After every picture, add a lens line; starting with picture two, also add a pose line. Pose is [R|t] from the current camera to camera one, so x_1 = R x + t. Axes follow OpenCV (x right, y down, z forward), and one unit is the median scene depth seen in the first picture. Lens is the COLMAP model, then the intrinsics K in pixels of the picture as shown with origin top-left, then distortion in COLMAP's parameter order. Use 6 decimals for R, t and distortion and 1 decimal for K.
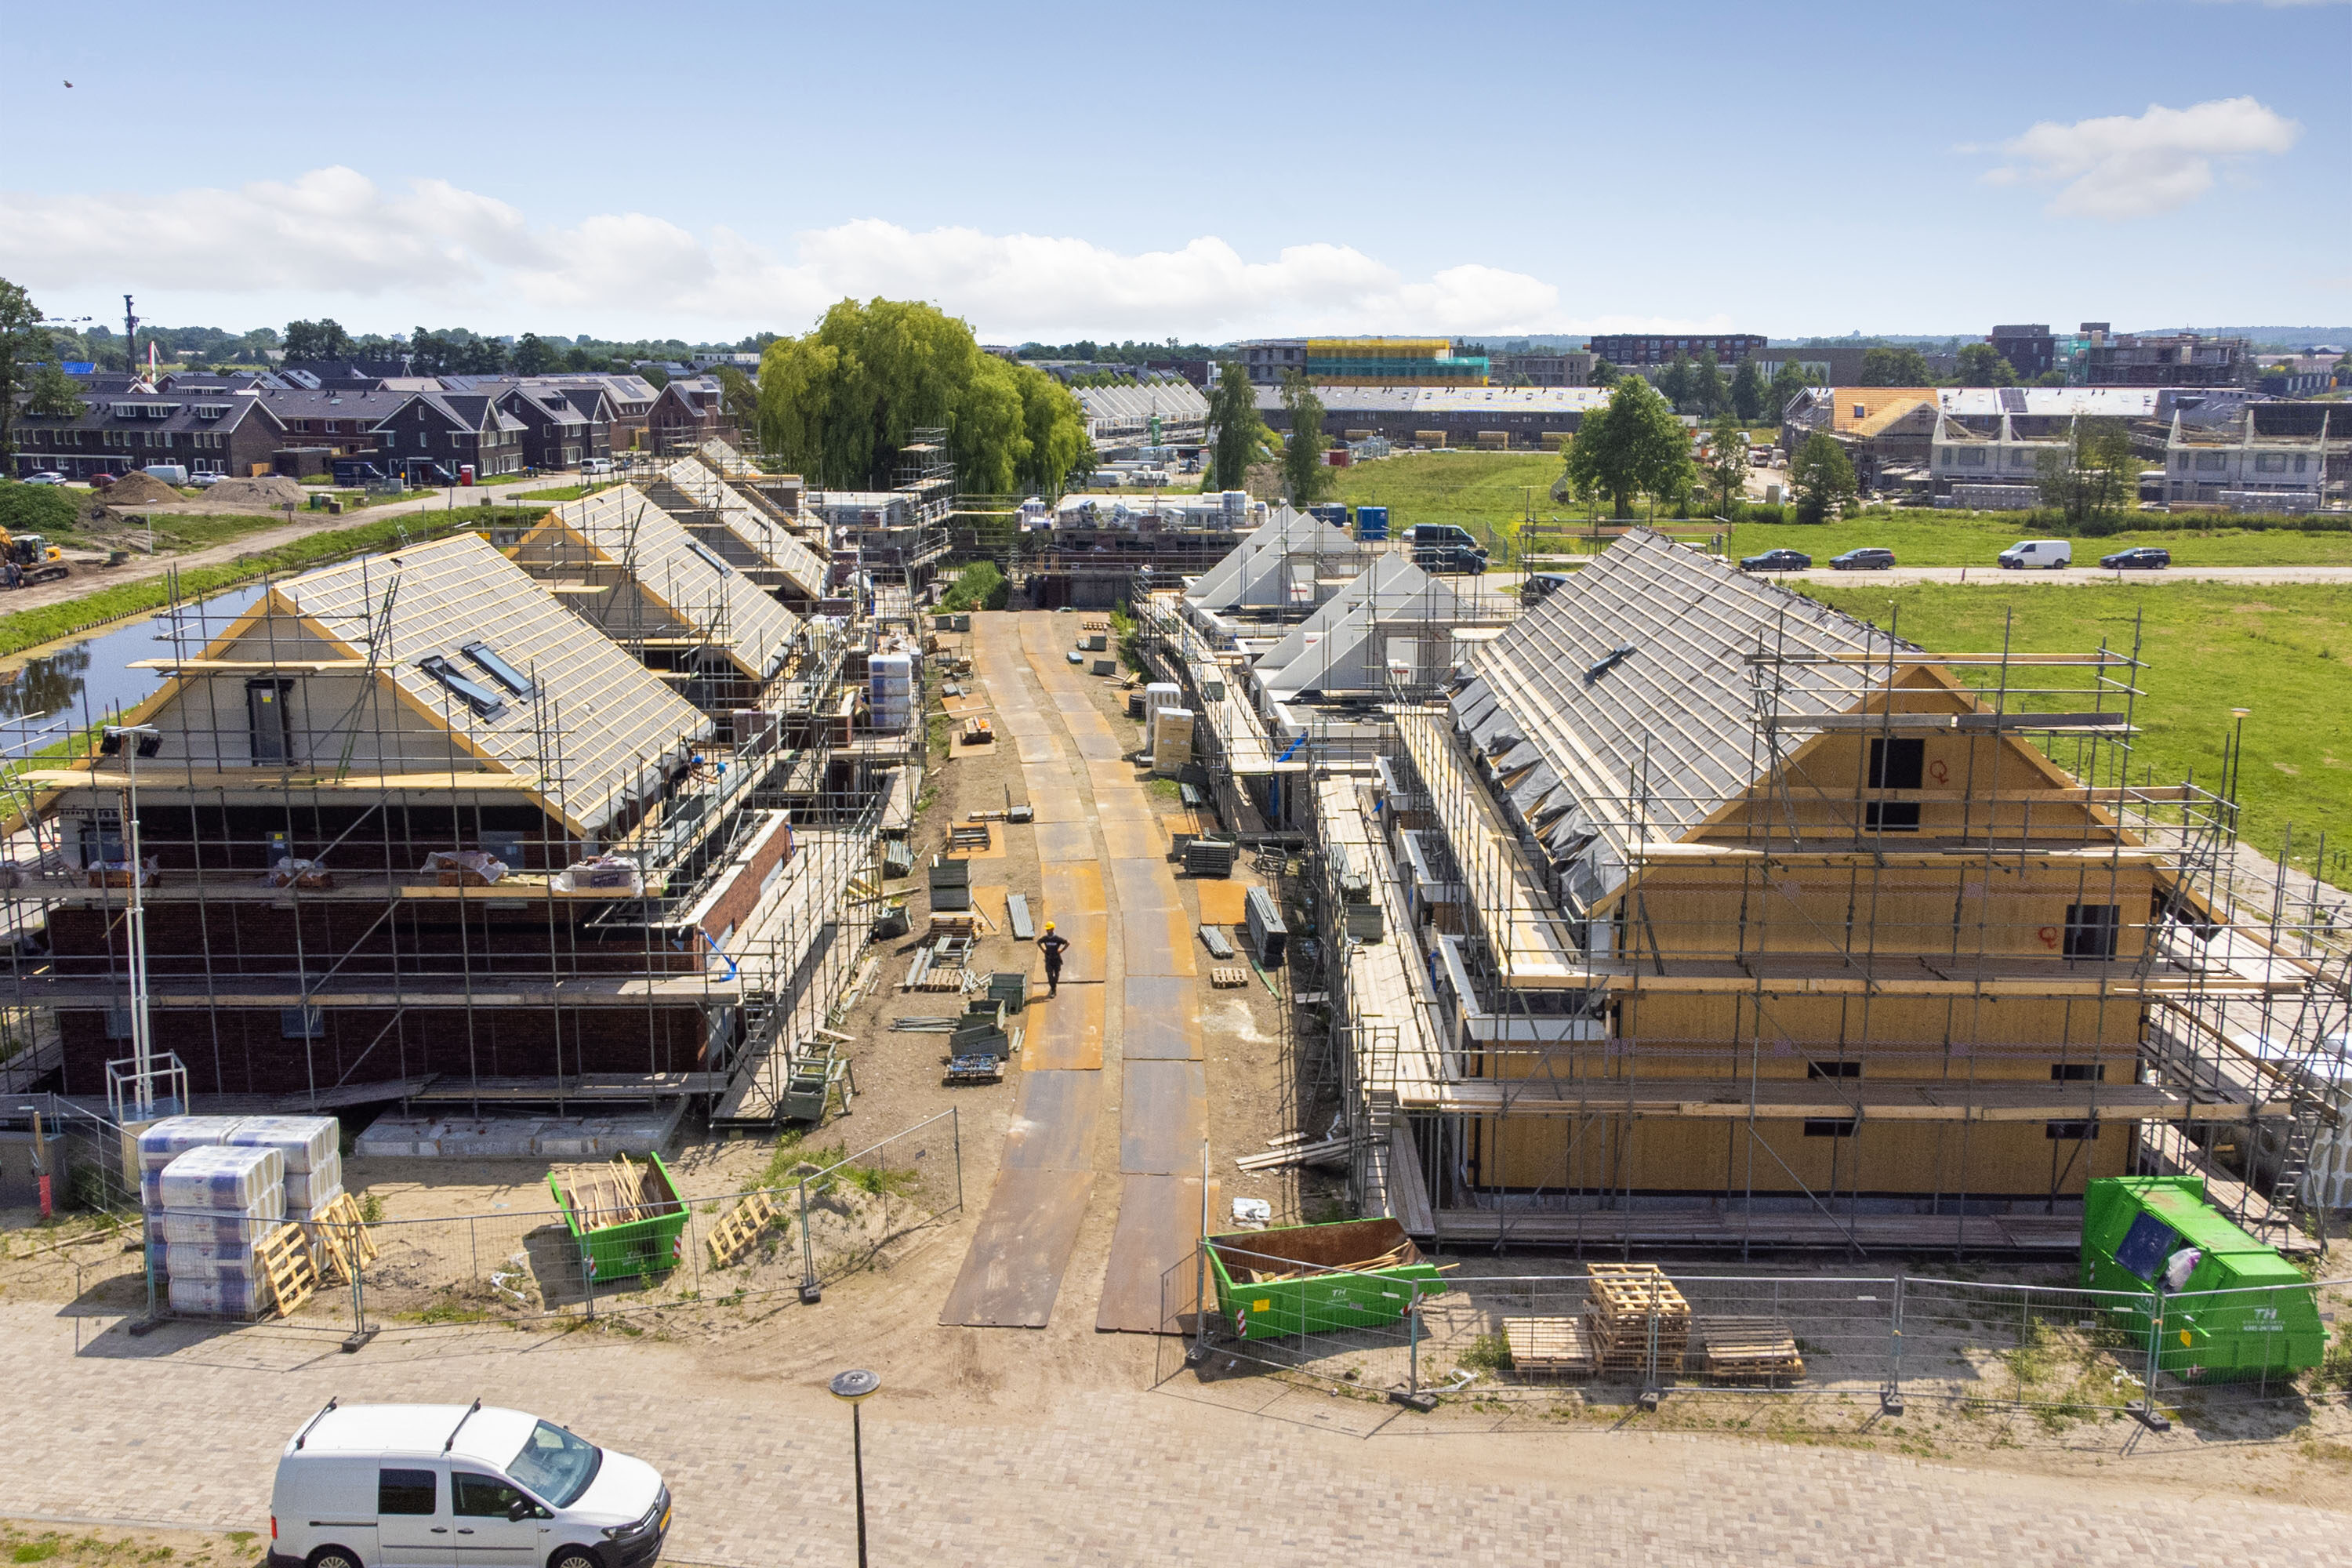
lens RADIAL K [[1966.7, 0, 1185.6], [0, 1966.7, 872.3], [0, 0, 1]] dist [0.041595, 0.007895]
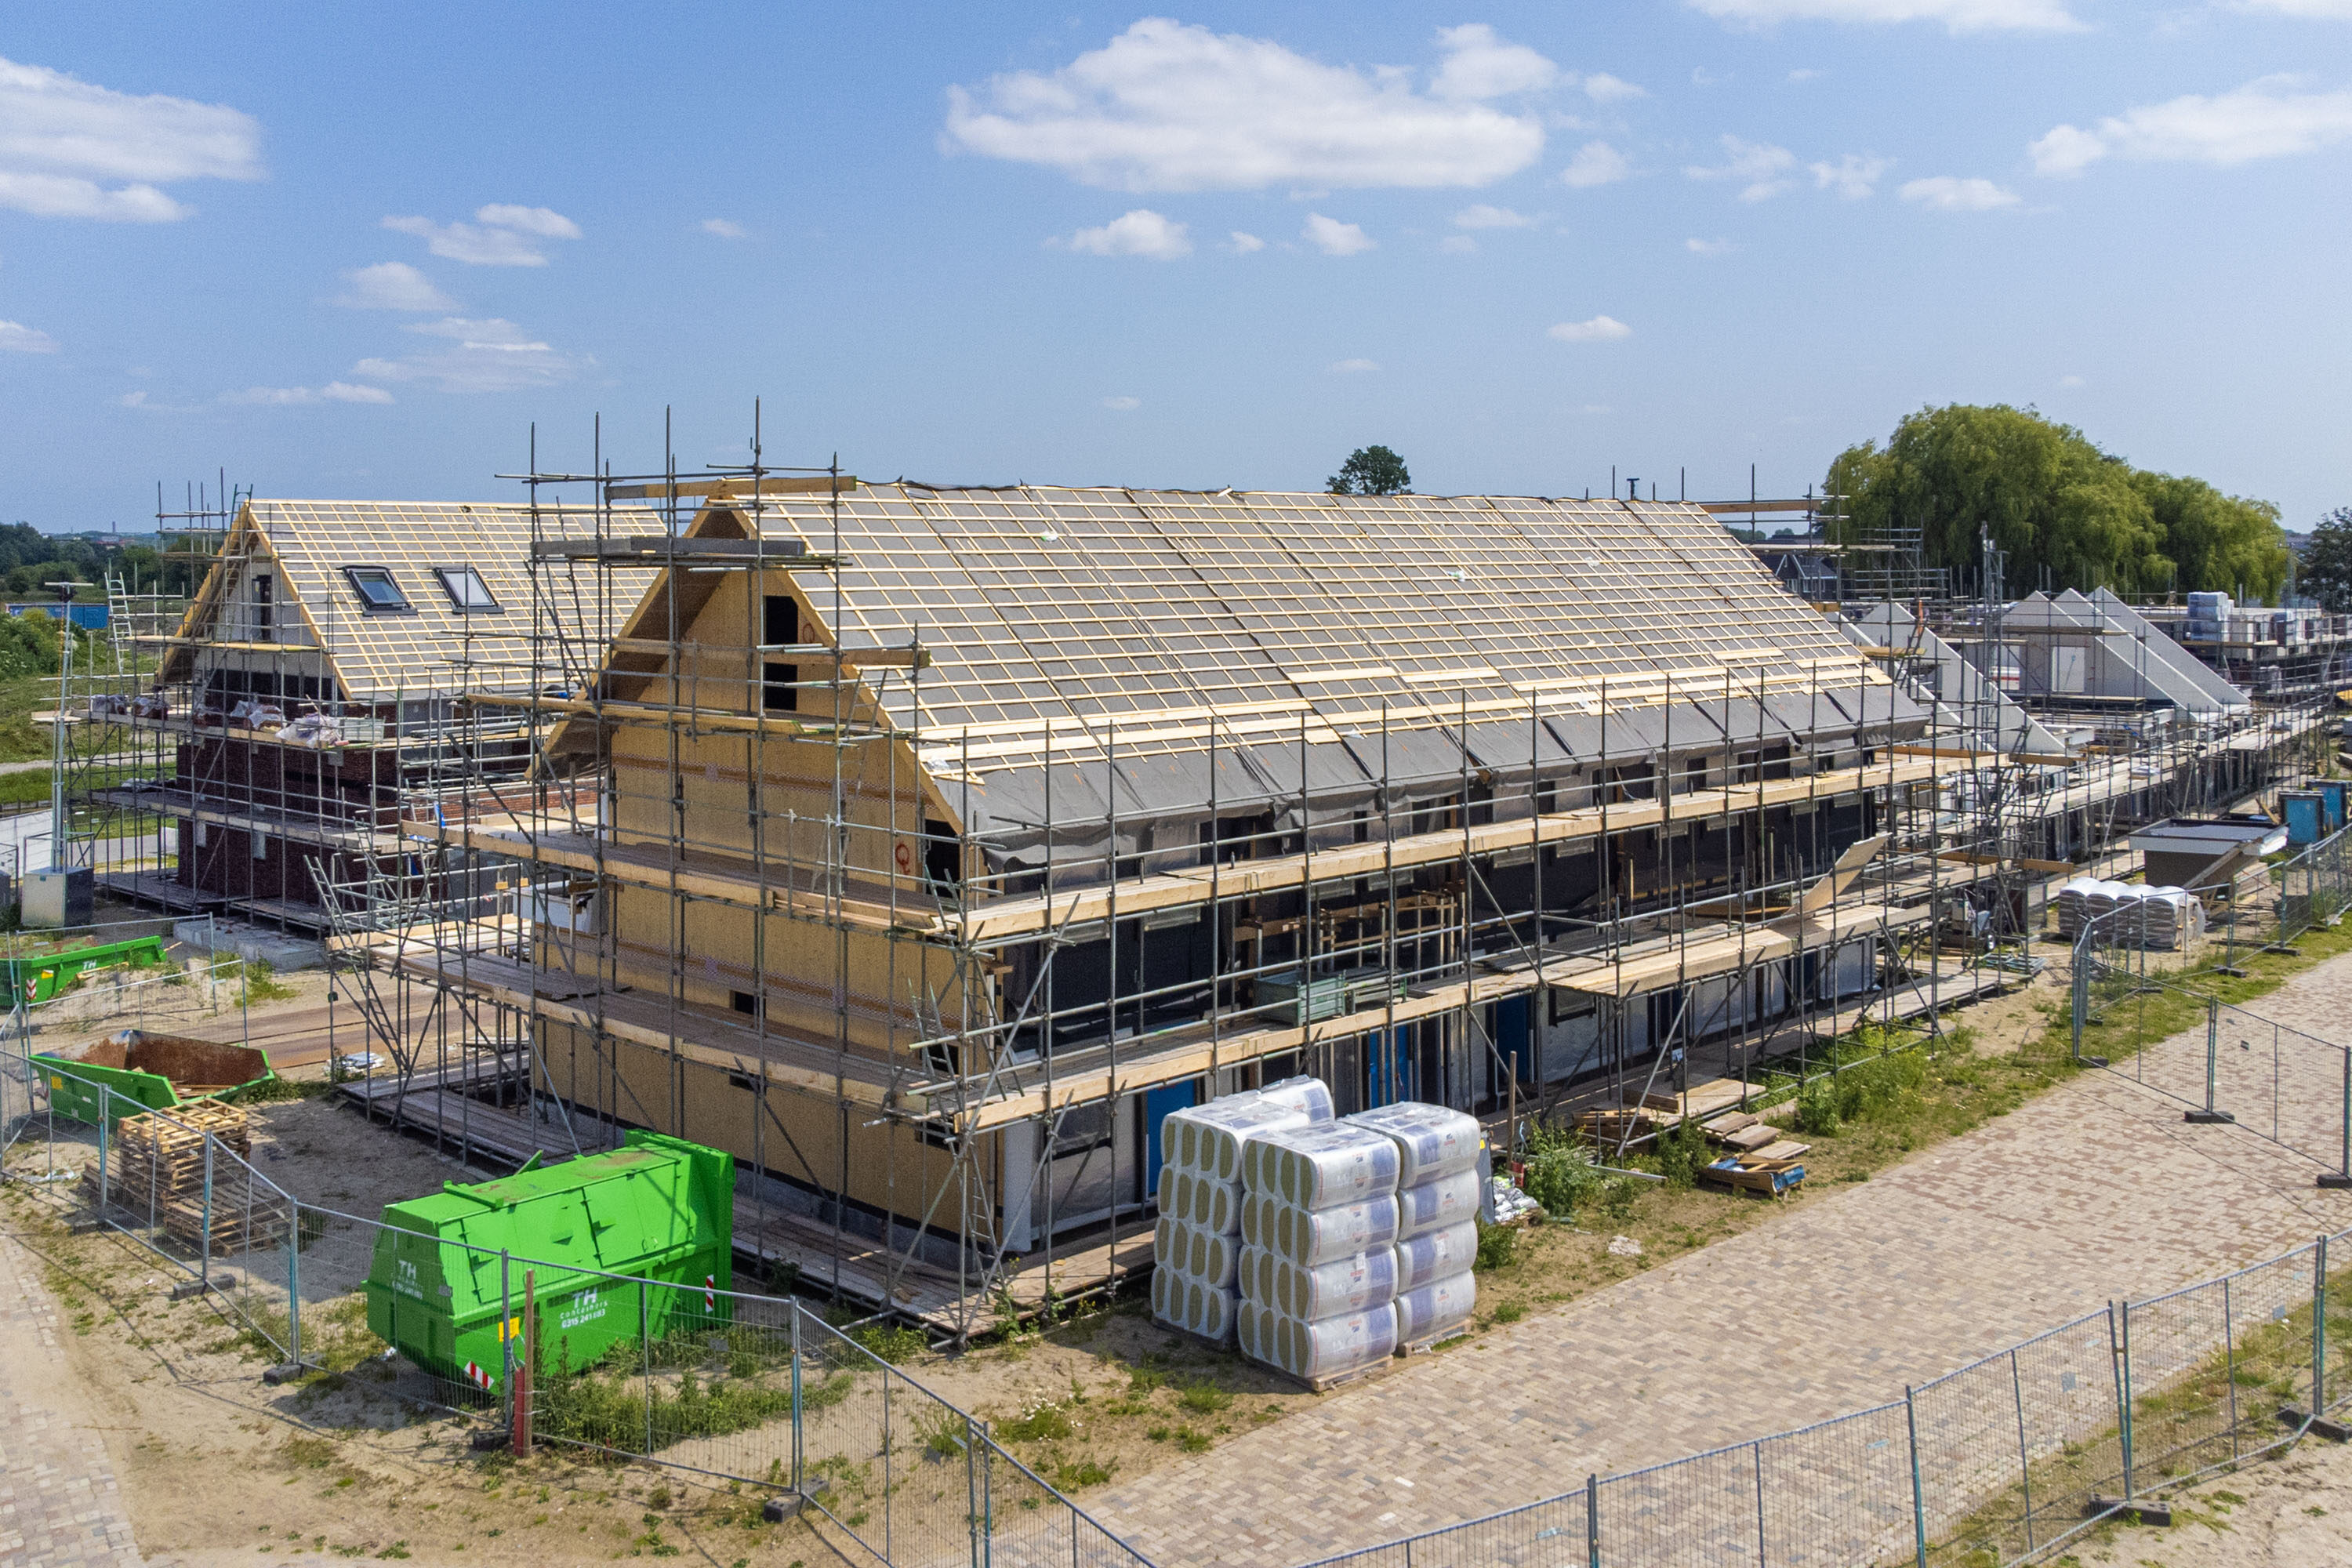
lens RADIAL K [[2055.3, 0, 1167.7], [0, 2055.3, 582.9], [0, 0, 1]] dist [0.009633, 0.023559]
pose [[0.740773, 0.008004, -0.671707, 1.050881], [-0.163261, 0.972094, -0.168464, 0.046314], [0.651614, 0.234457, 0.721408, 0.472053]]
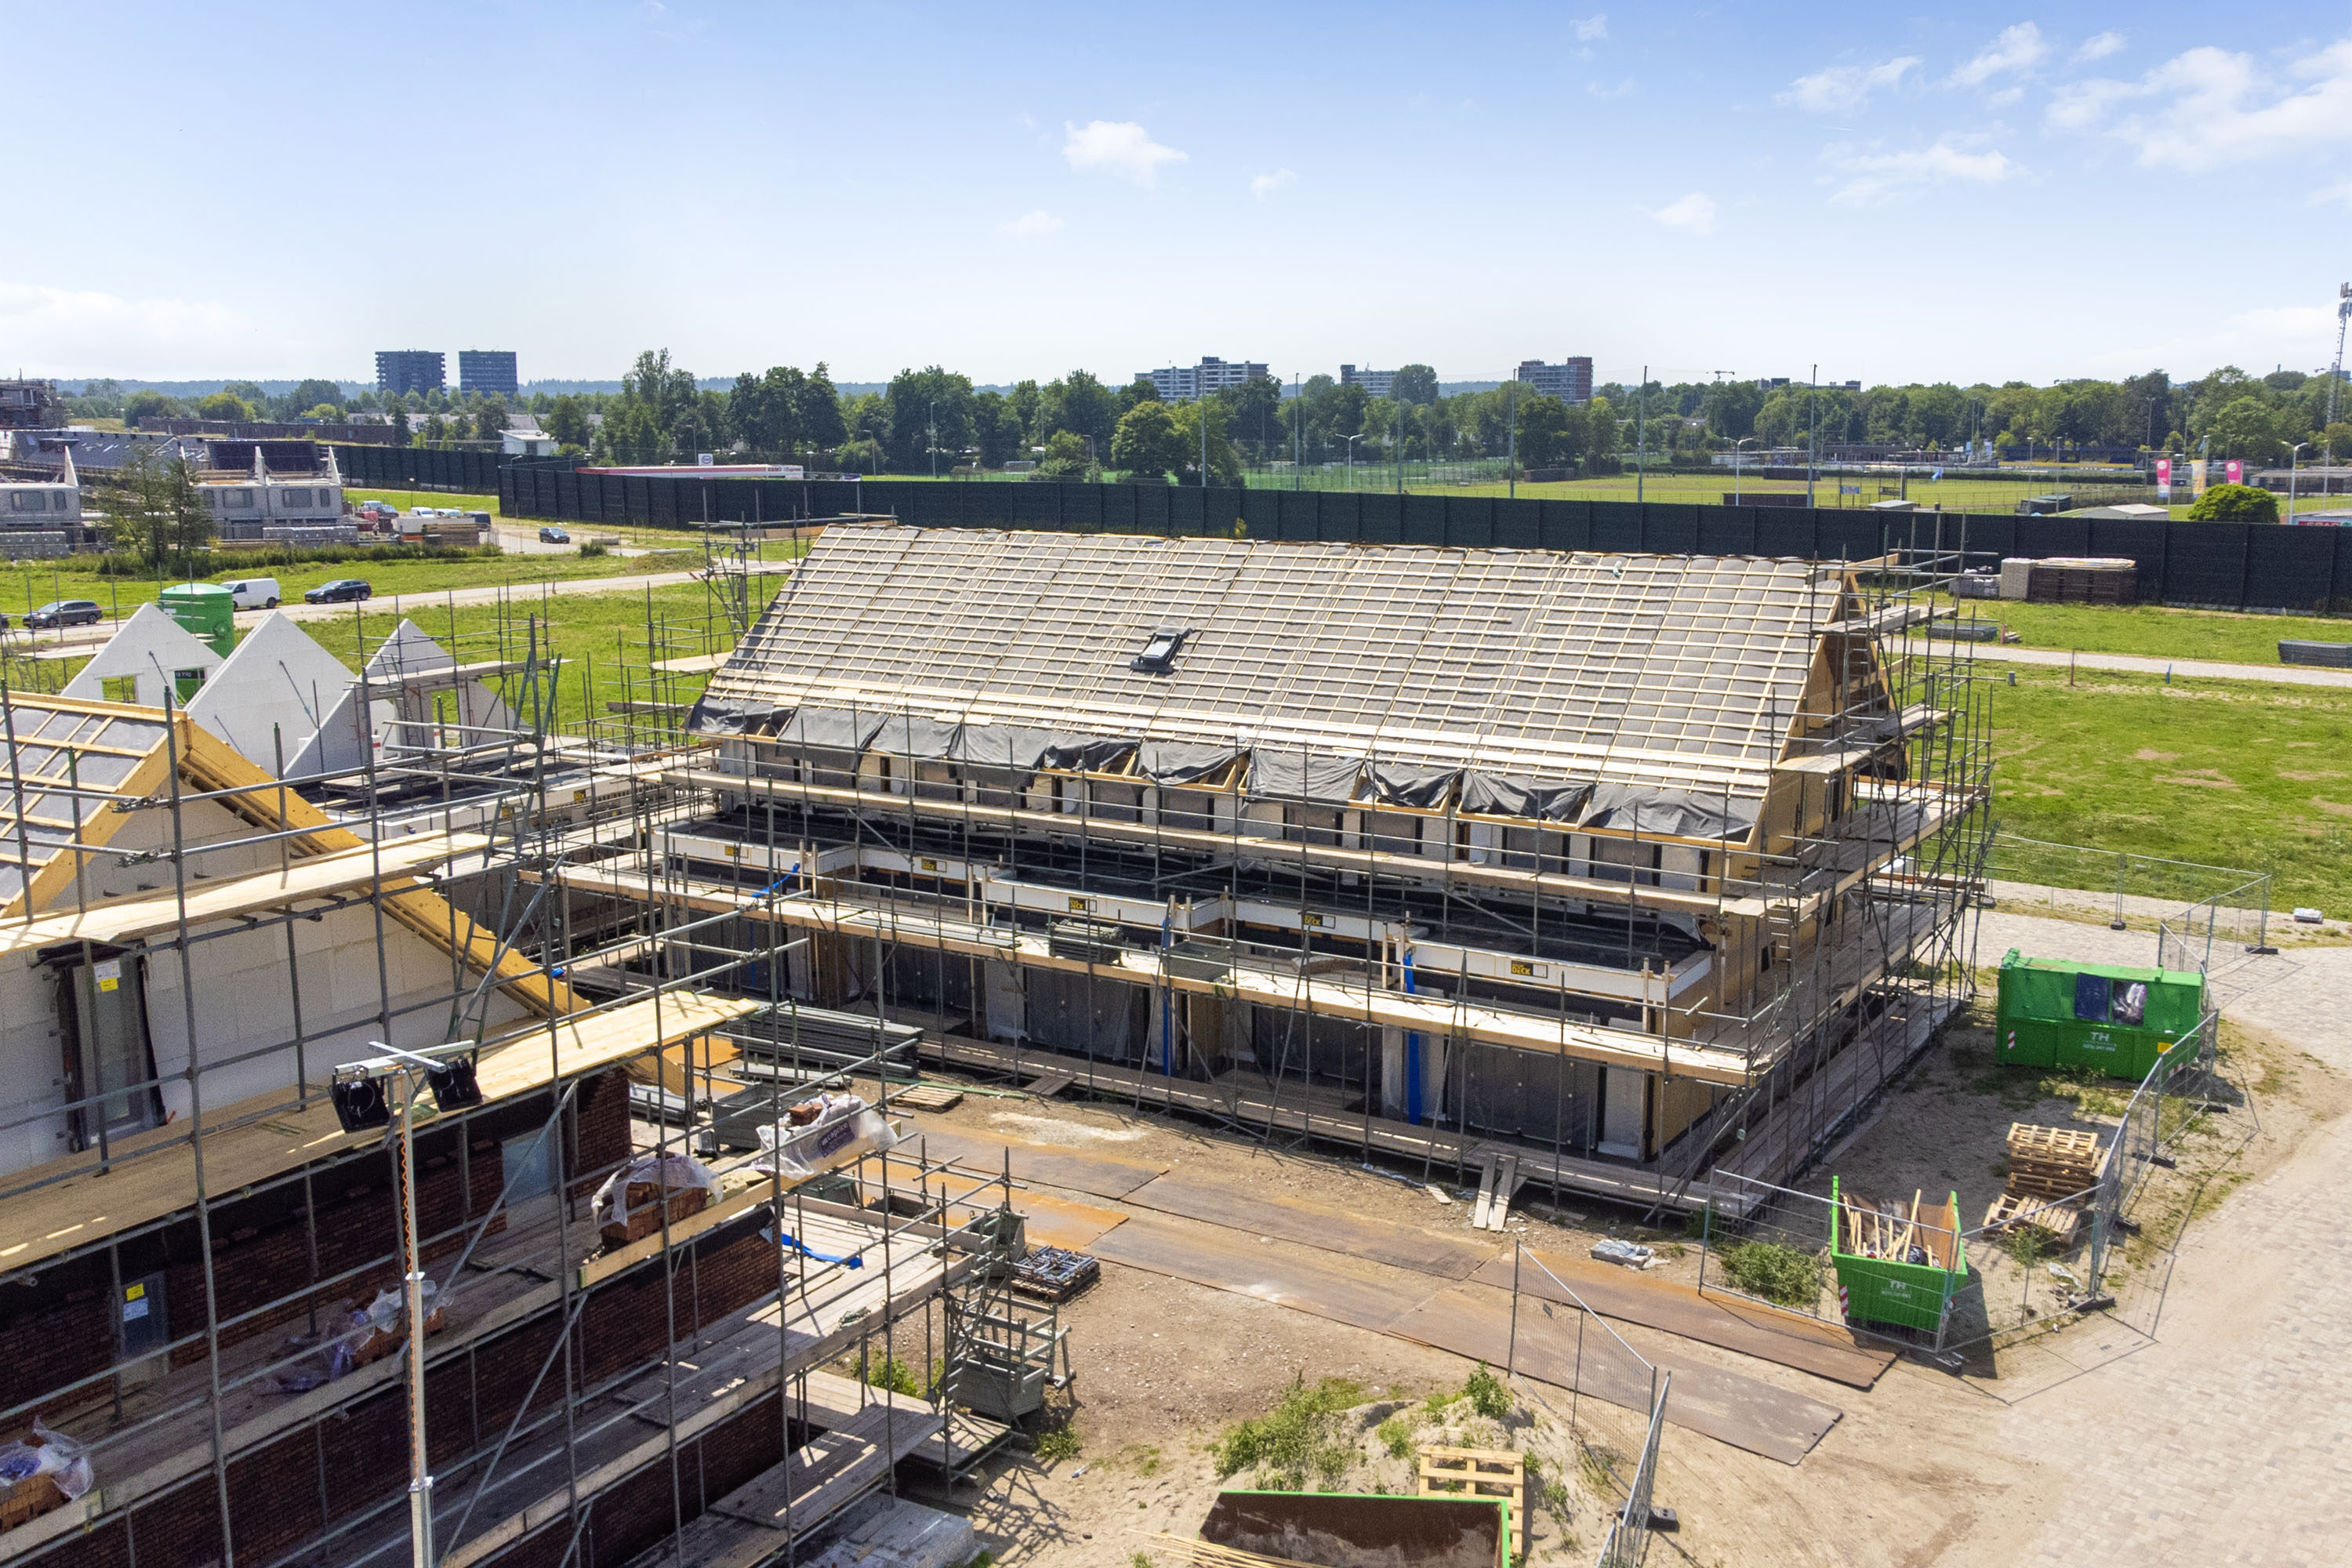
lens RADIAL K [[2066.6, 0, 1176.0], [0, 2066.6, 784.0], [0, 0, 1]] dist [0.042722, 0.008309]
pose [[0.534135, -0.152885, 0.831460, -0.822942], [0.214133, 0.975906, 0.041885, -0.113935], [-0.817831, 0.155671, 0.554003, 0.627759]]
